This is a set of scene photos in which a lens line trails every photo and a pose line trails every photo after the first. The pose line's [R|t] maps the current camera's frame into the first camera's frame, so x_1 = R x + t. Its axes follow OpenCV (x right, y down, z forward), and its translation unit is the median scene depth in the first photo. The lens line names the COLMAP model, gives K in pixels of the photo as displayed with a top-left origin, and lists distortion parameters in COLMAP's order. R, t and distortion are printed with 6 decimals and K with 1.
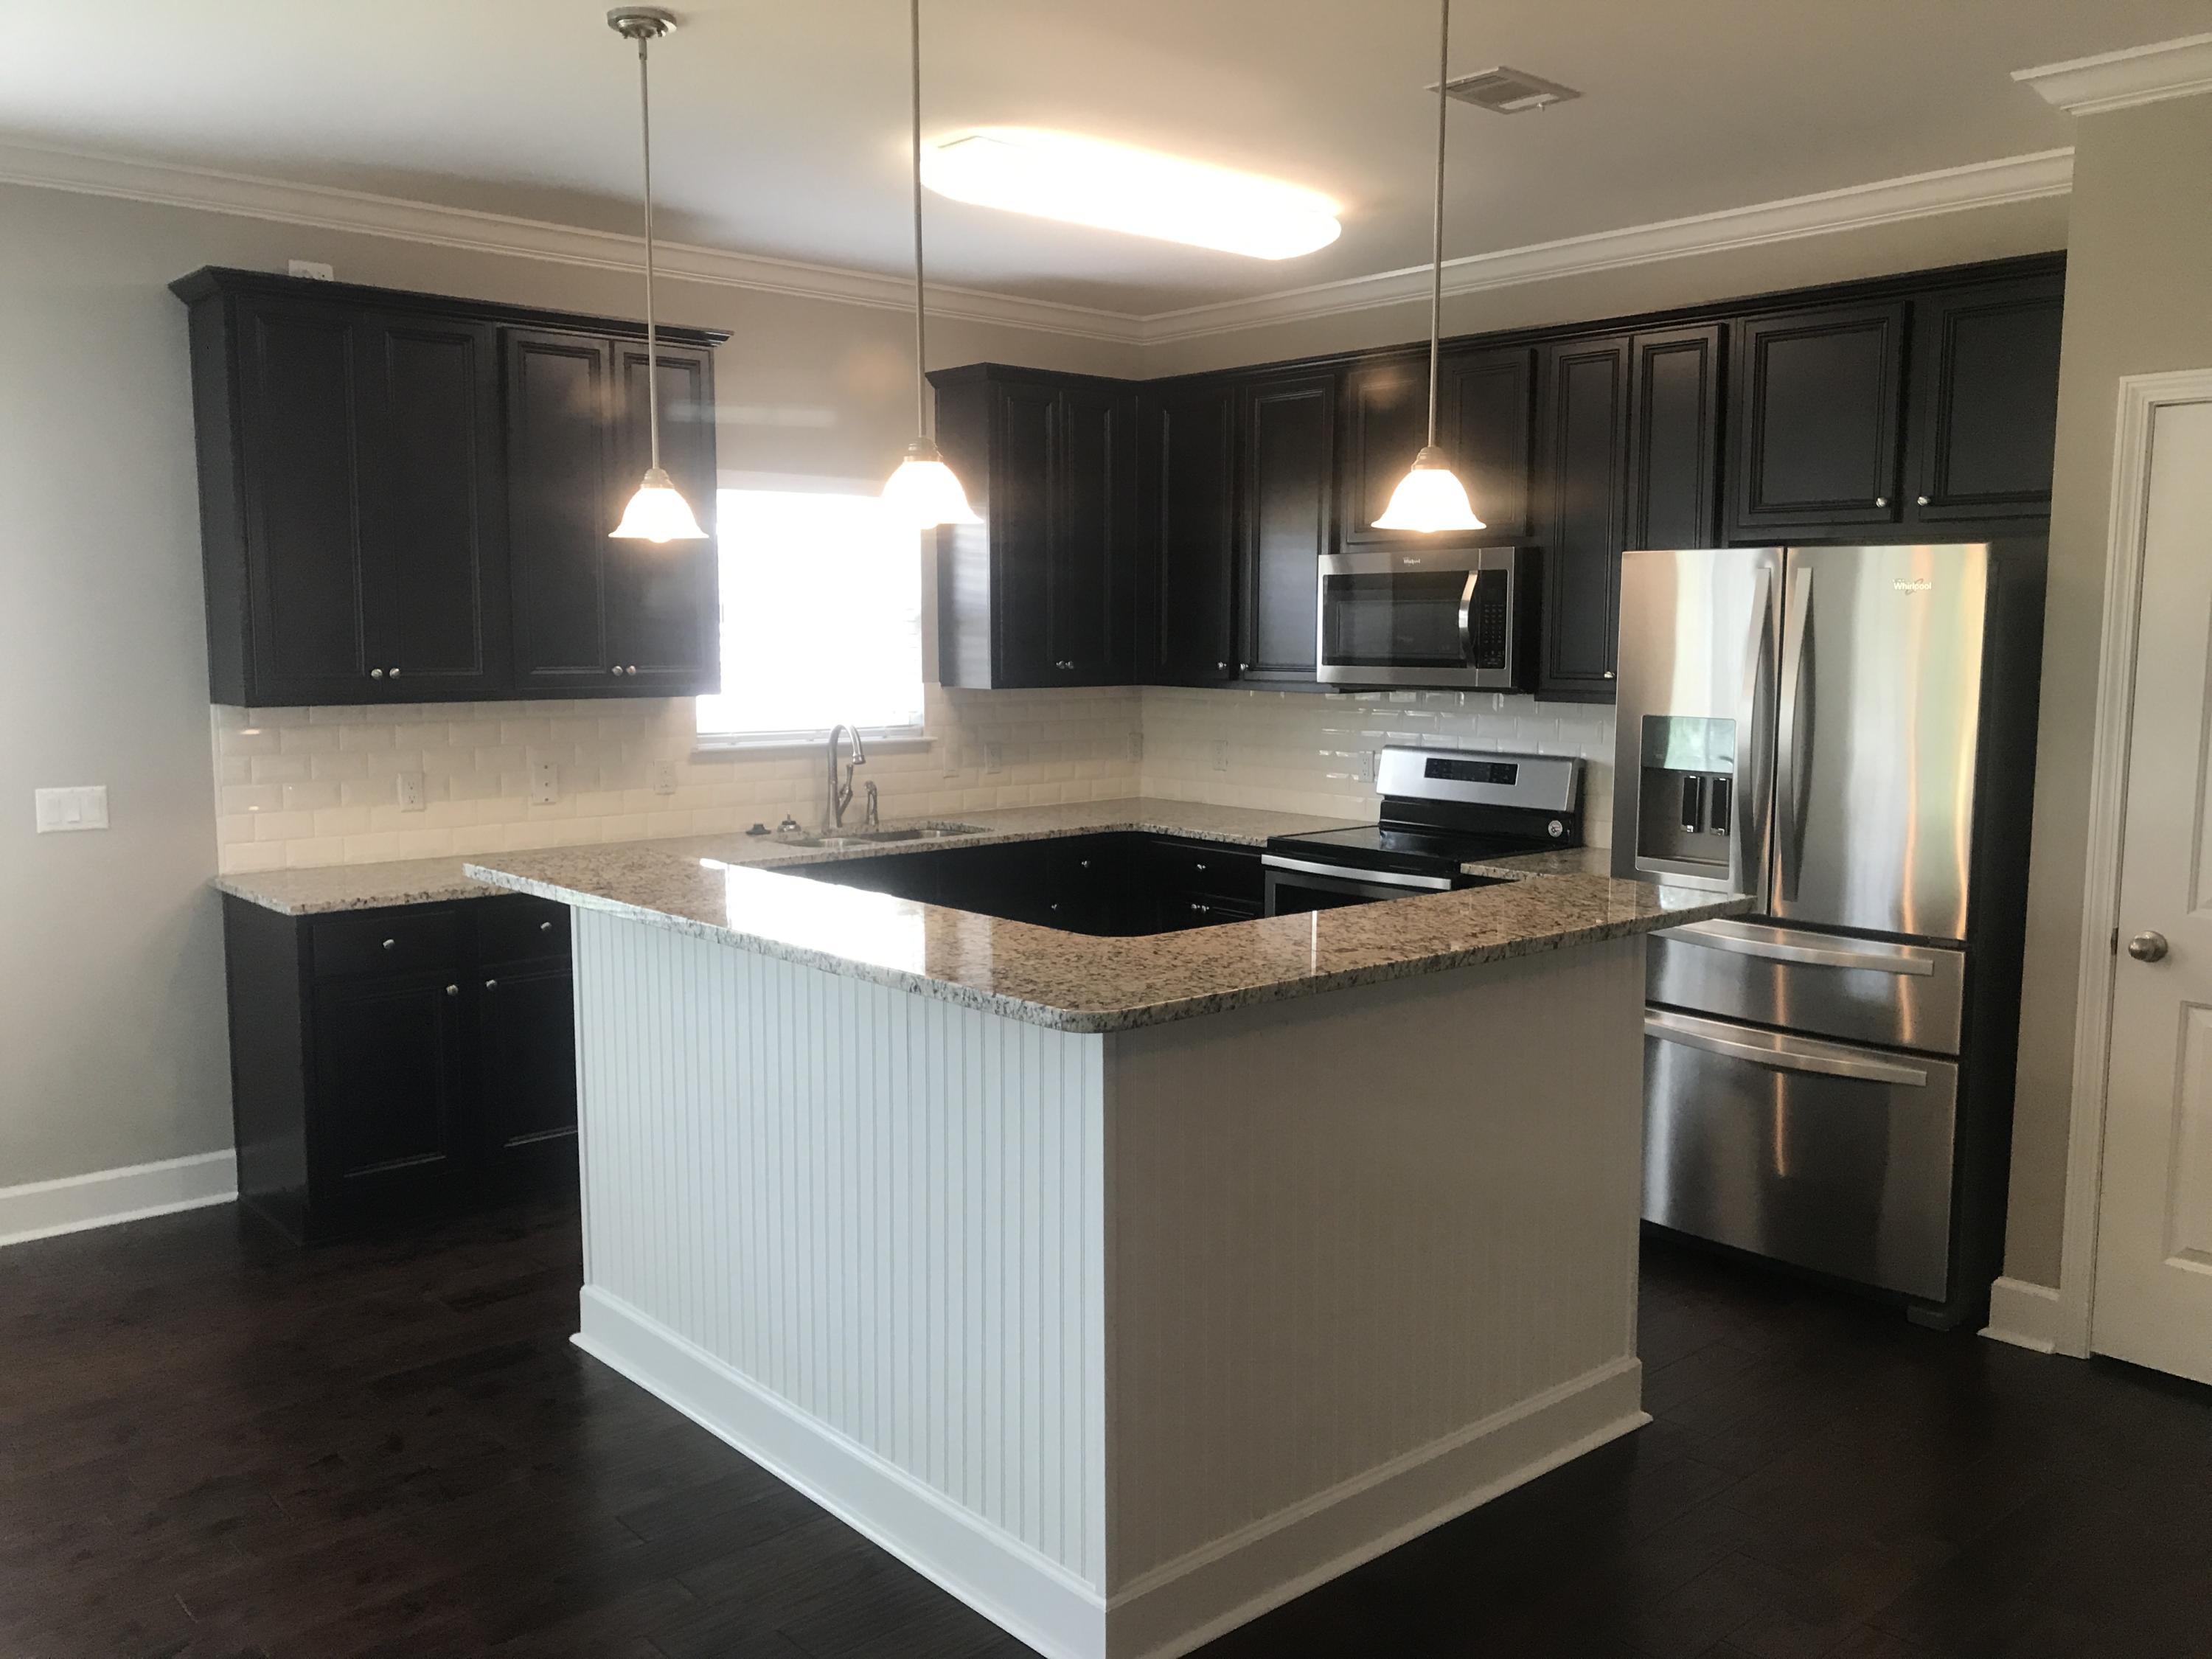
lens RADIAL K [[1826.1, 0, 1121.9], [0, 1826.1, 787.1], [0, 0, 1]] dist [0.052180, -0.050515]
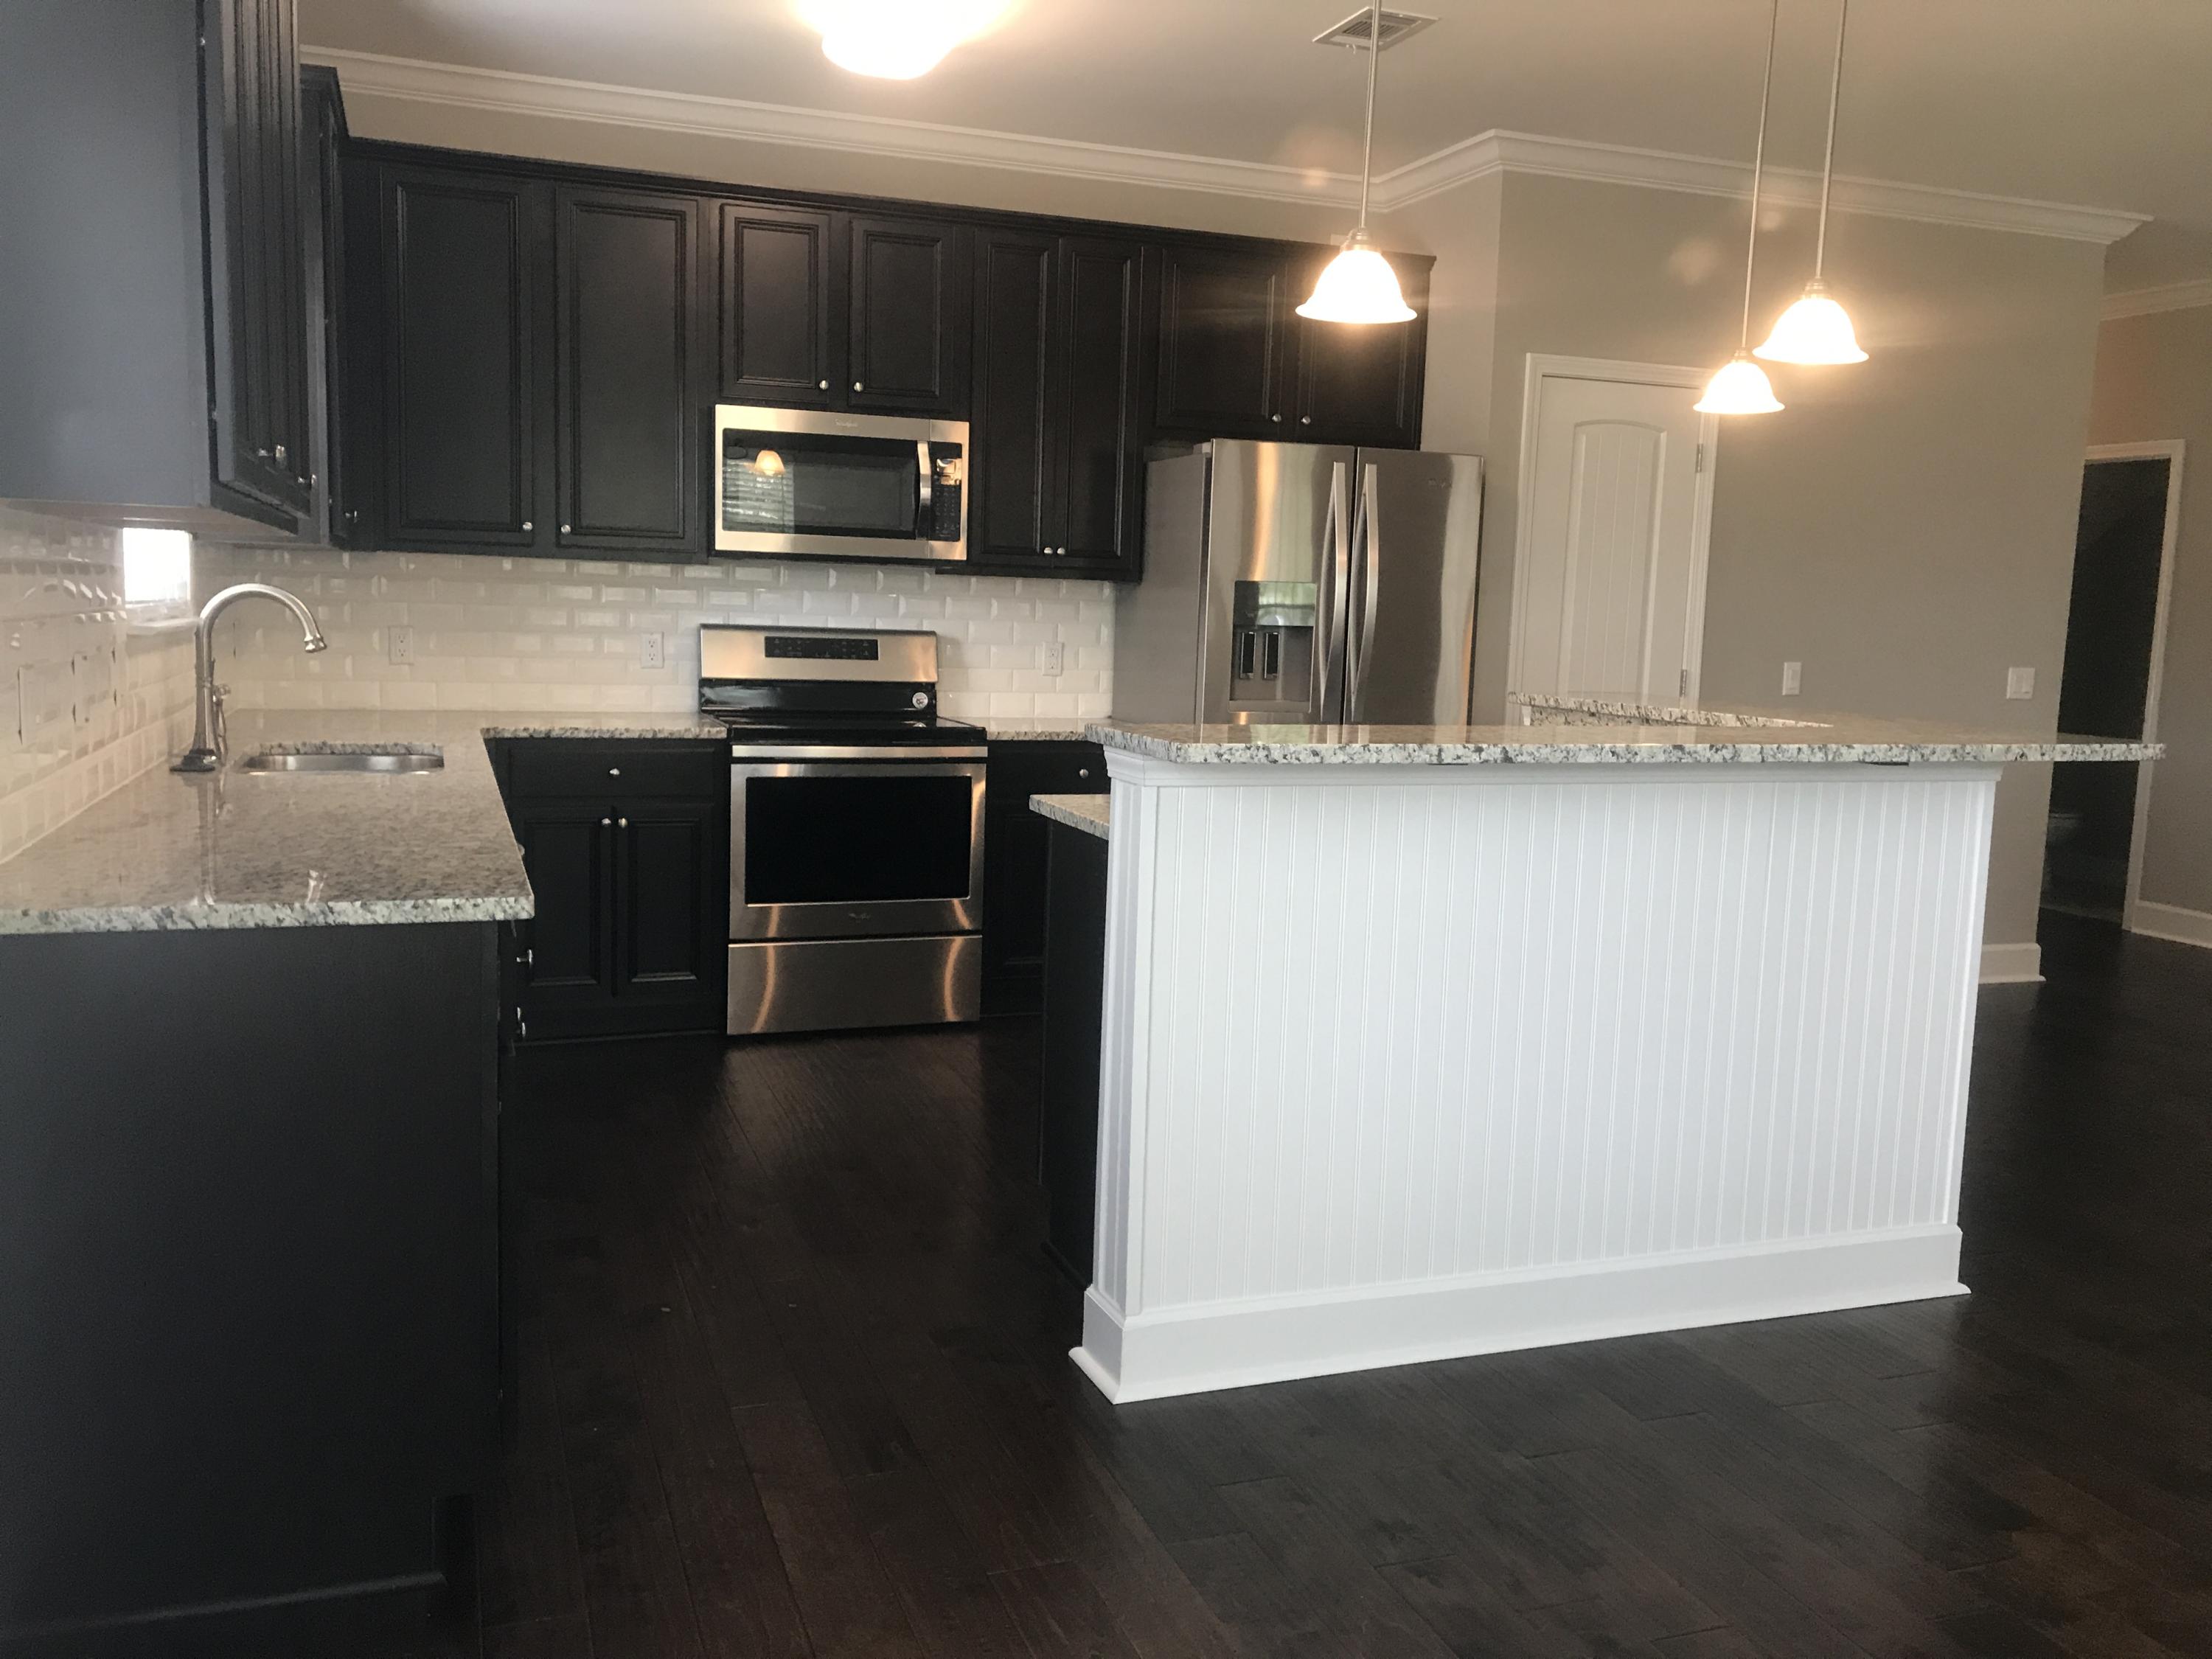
lens RADIAL K [[1826.1, 0, 1092.3], [0, 1826.1, 836.7], [0, 0, 1]] dist [0.052180, -0.050515]
pose [[0.369697, -0.117340, 0.921713, -0.670655], [0.053582, 0.993035, 0.104928, -0.003775], [-0.927606, 0.010596, 0.373410, 0.516350]]
